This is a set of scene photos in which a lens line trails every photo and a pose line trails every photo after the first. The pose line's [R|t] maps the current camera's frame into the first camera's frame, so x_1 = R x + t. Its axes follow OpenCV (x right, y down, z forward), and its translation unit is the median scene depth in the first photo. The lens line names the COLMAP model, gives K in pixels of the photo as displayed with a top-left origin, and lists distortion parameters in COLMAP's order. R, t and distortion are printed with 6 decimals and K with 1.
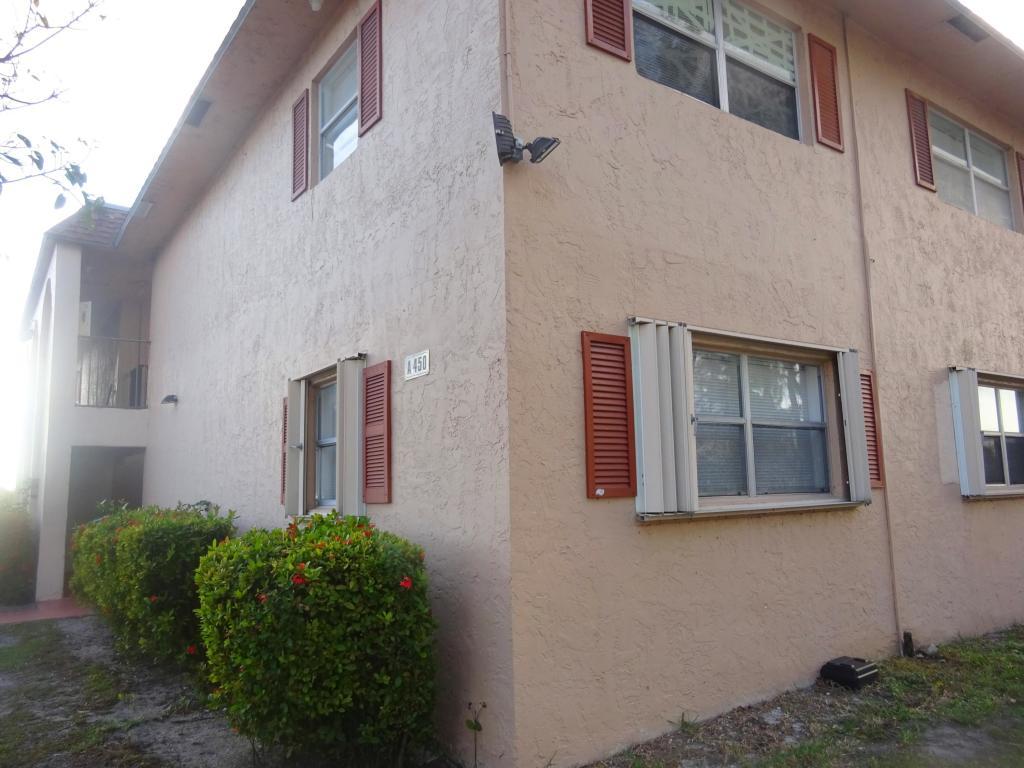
lens RADIAL K [[750.5, 0, 512.0], [0, 750.5, 384.0], [0, 0, 1]] dist [-0.003864, 0.000917]
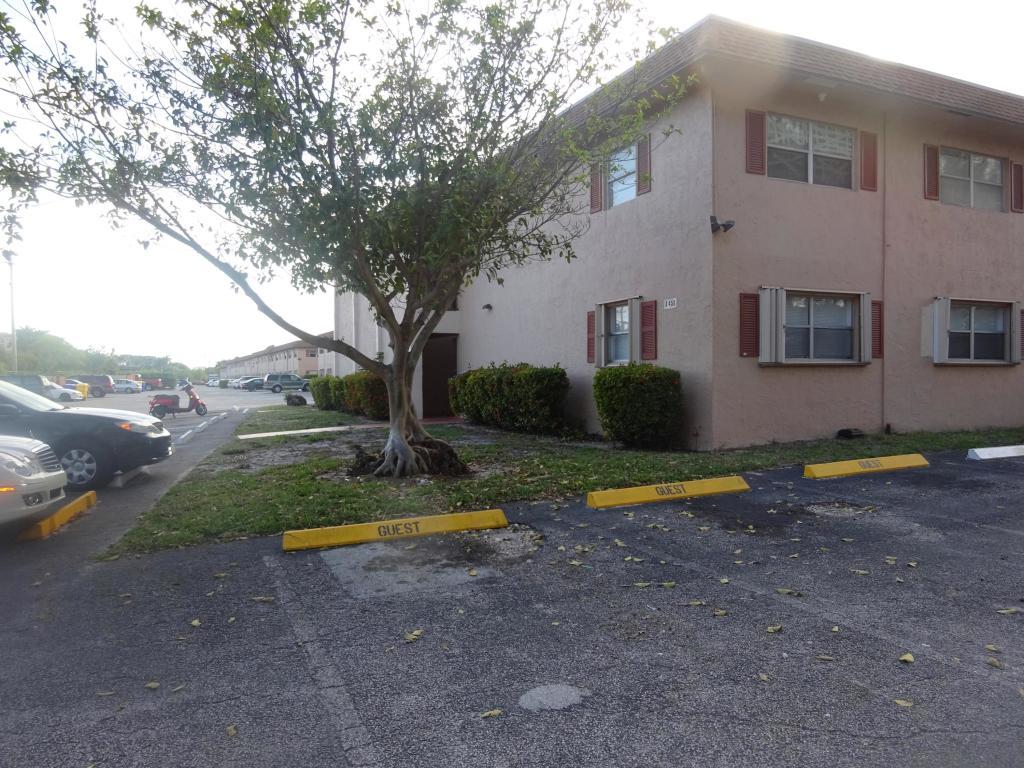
lens RADIAL K [[750.5, 0, 512.0], [0, 750.5, 384.0], [0, 0, 1]] dist [-0.003864, 0.000917]
pose [[0.985307, 0.020580, -0.169547, -0.206118], [0.005278, 0.988570, 0.150668, -0.132813], [0.170710, -0.149350, 0.973937, -1.480892]]
